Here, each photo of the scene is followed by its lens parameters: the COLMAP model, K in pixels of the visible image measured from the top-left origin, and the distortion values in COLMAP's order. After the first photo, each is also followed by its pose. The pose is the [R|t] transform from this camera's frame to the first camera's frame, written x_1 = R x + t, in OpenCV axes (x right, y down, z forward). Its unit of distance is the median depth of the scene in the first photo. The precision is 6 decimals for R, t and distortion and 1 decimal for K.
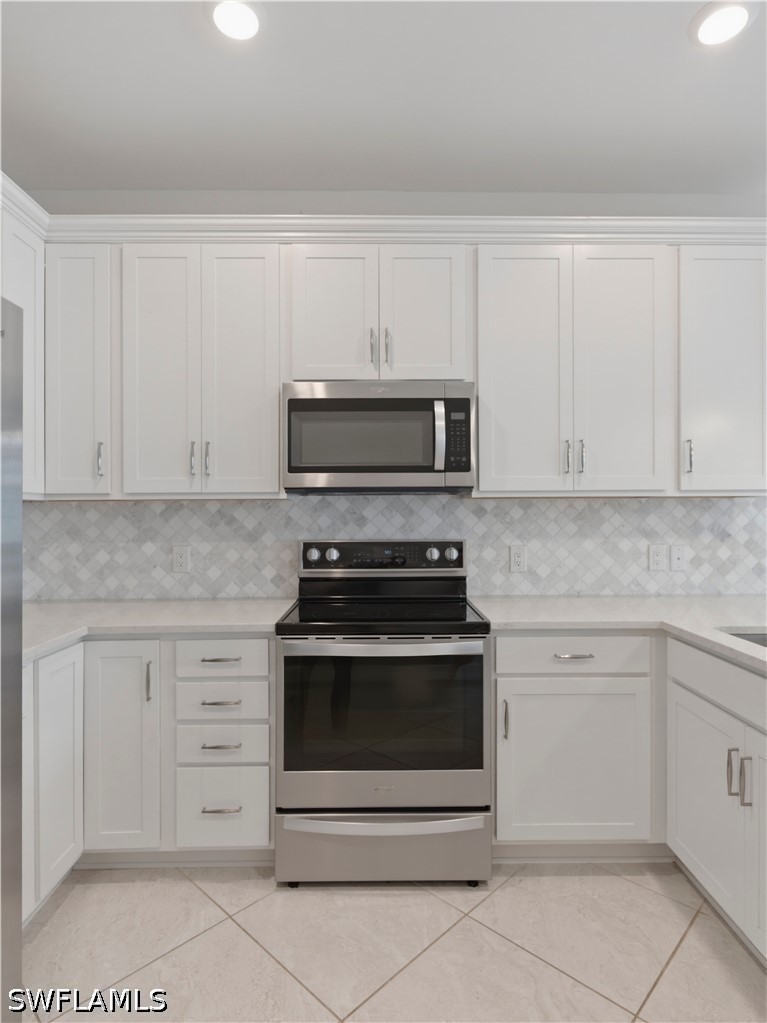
lens RADIAL K [[576.9, 0, 389.5], [0, 576.9, 509.6], [0, 0, 1]] dist [-0.001127, 0.002150]
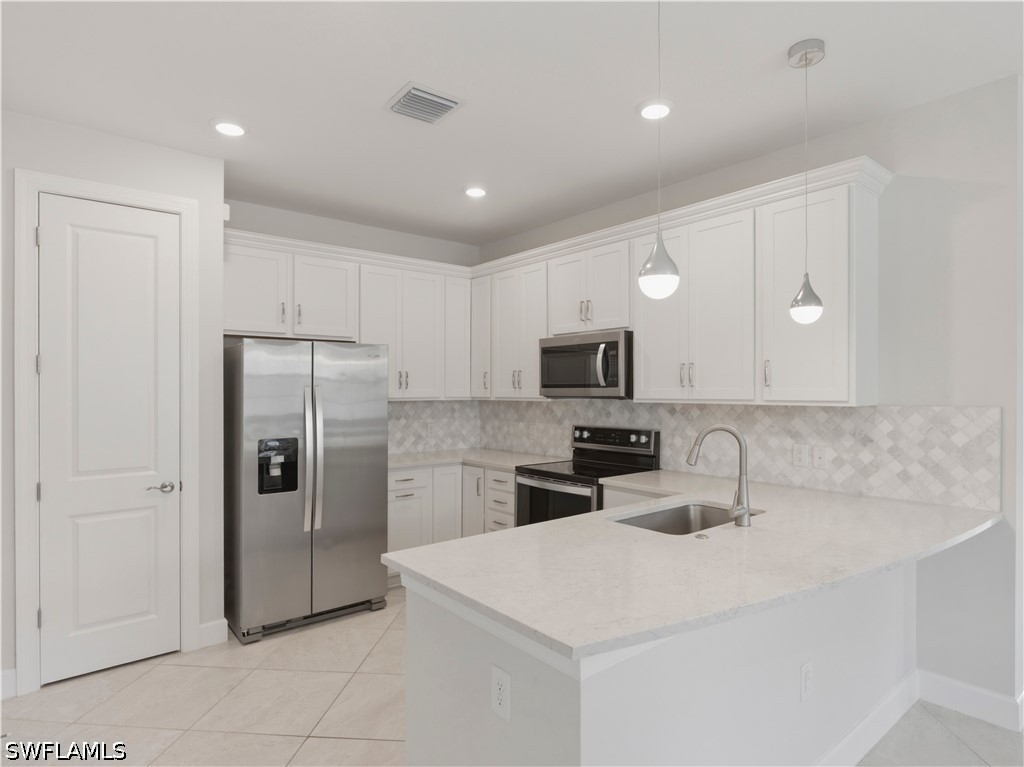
lens RADIAL K [[577.5, 0, 510.7], [0, 577.5, 386.1], [0, 0, 1]] dist [-0.001127, 0.002150]
pose [[0.622541, -0.002320, -0.782584, 1.018359], [0.001374, 0.999997, -0.001872, -0.055403], [0.782586, 0.000090, 0.622542, -0.188219]]
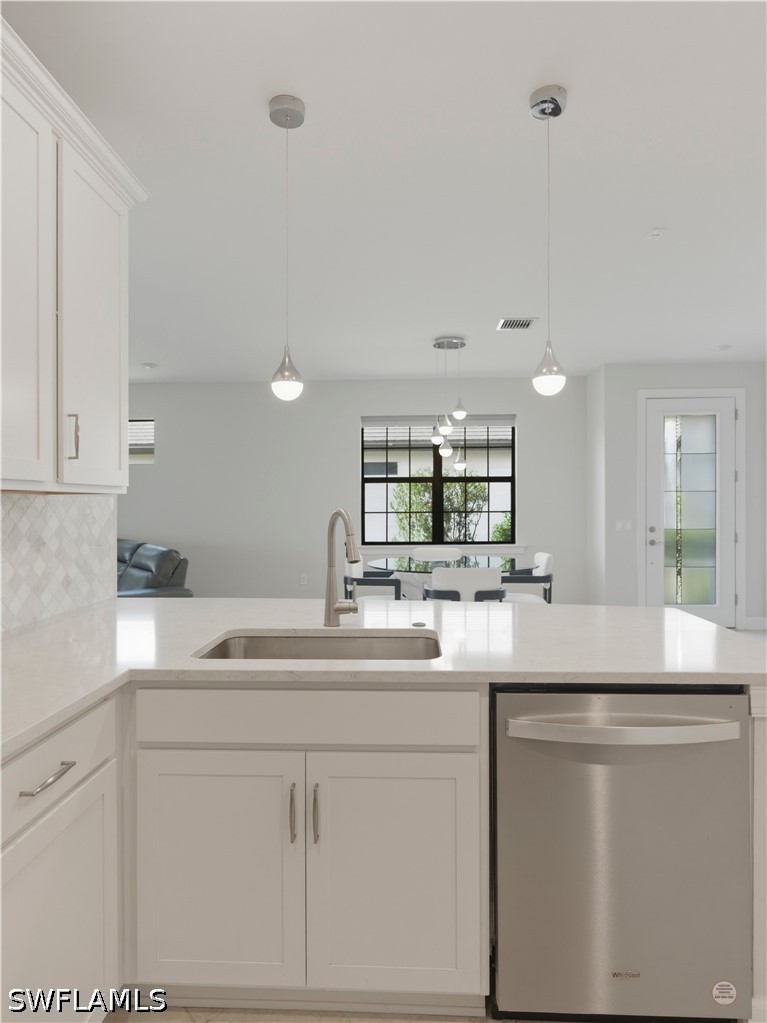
lens RADIAL K [[576.9, 0, 389.6], [0, 576.9, 503.9], [0, 0, 1]] dist [-0.001127, 0.002150]
pose [[0.044295, 0.006452, 0.998998, -0.168509], [0.004742, 0.999967, -0.006668, -0.001044], [-0.999007, 0.005033, 0.044263, 0.504429]]
